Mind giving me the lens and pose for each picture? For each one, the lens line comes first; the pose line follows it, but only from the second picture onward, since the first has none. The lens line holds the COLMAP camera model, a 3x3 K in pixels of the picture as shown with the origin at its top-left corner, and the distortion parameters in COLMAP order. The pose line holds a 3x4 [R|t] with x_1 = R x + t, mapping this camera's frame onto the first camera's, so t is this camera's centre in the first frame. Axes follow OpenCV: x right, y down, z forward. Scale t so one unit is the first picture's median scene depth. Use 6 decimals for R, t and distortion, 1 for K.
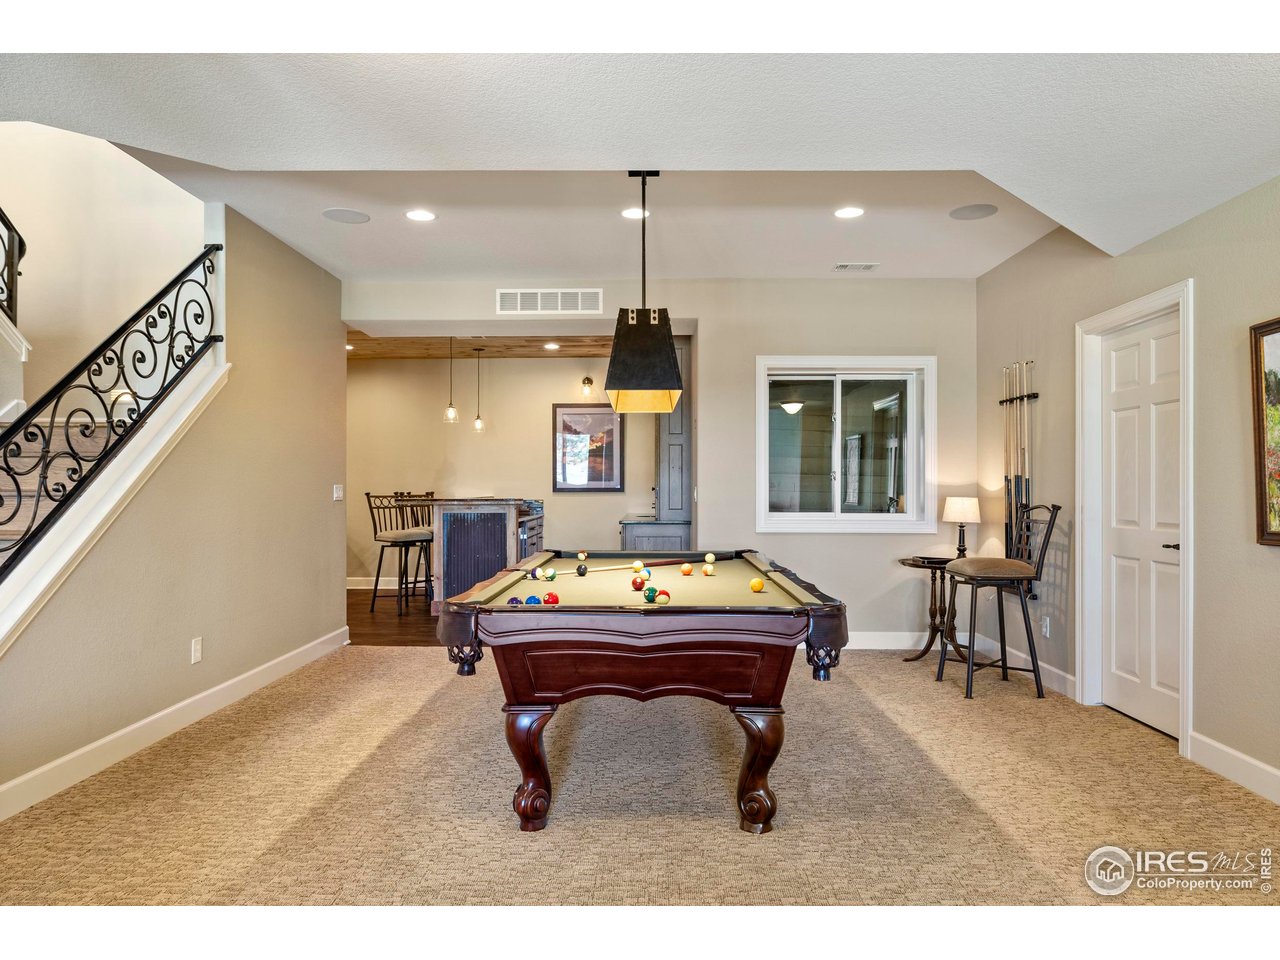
lens RADIAL K [[837.3, 0, 656.8], [0, 837.3, 484.6], [0, 0, 1]] dist [-0.000996, -0.000303]
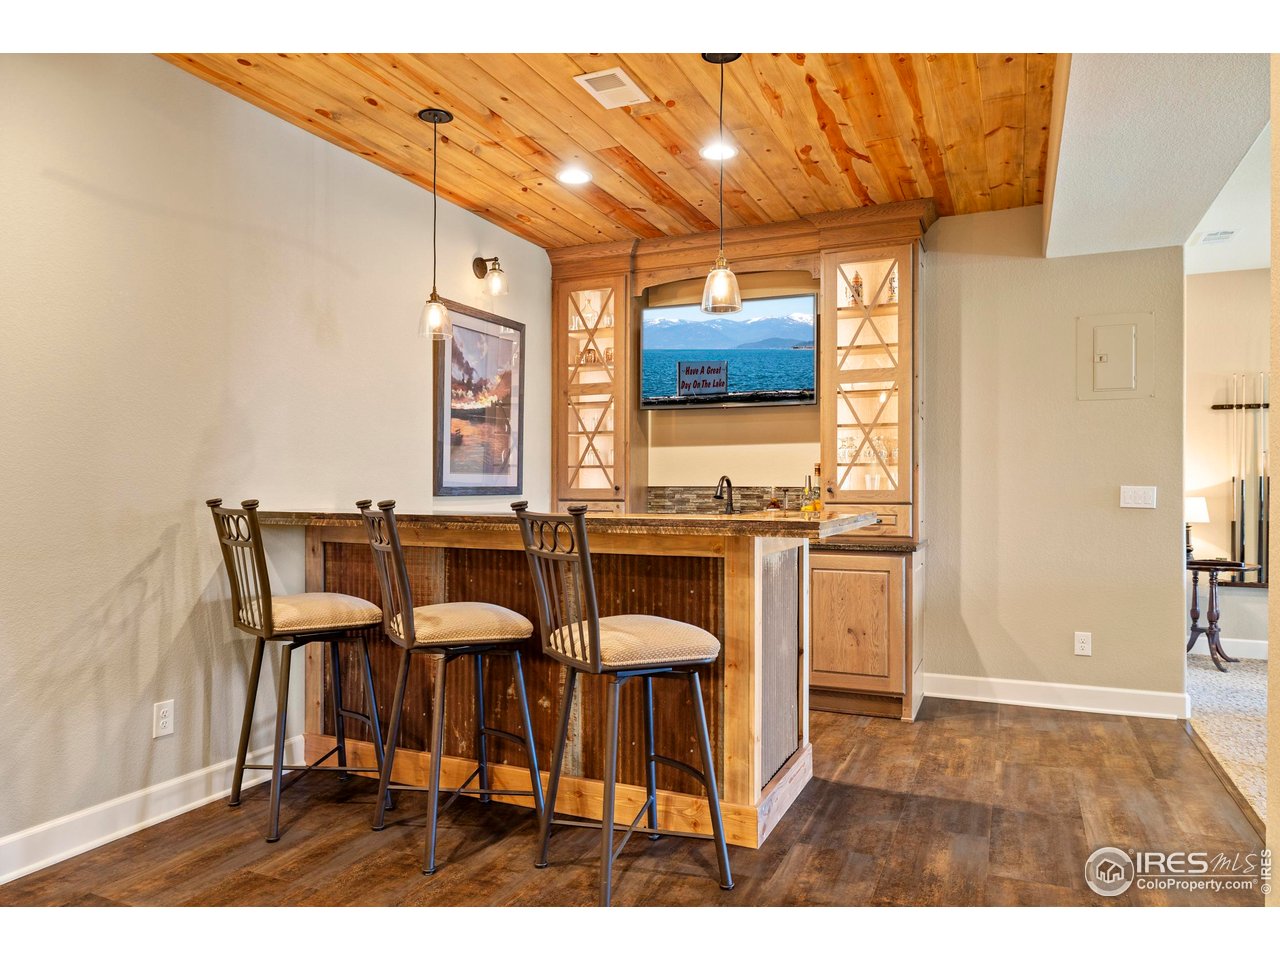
lens RADIAL K [[837.3, 0, 656.8], [0, 837.3, 484.6], [0, 0, 1]] dist [-0.000996, -0.000303]
pose [[0.396472, 0.007164, 0.918019, -0.519004], [-0.004776, 0.999972, -0.005741, 0.005551], [-0.918034, -0.002108, 0.396496, 0.758373]]
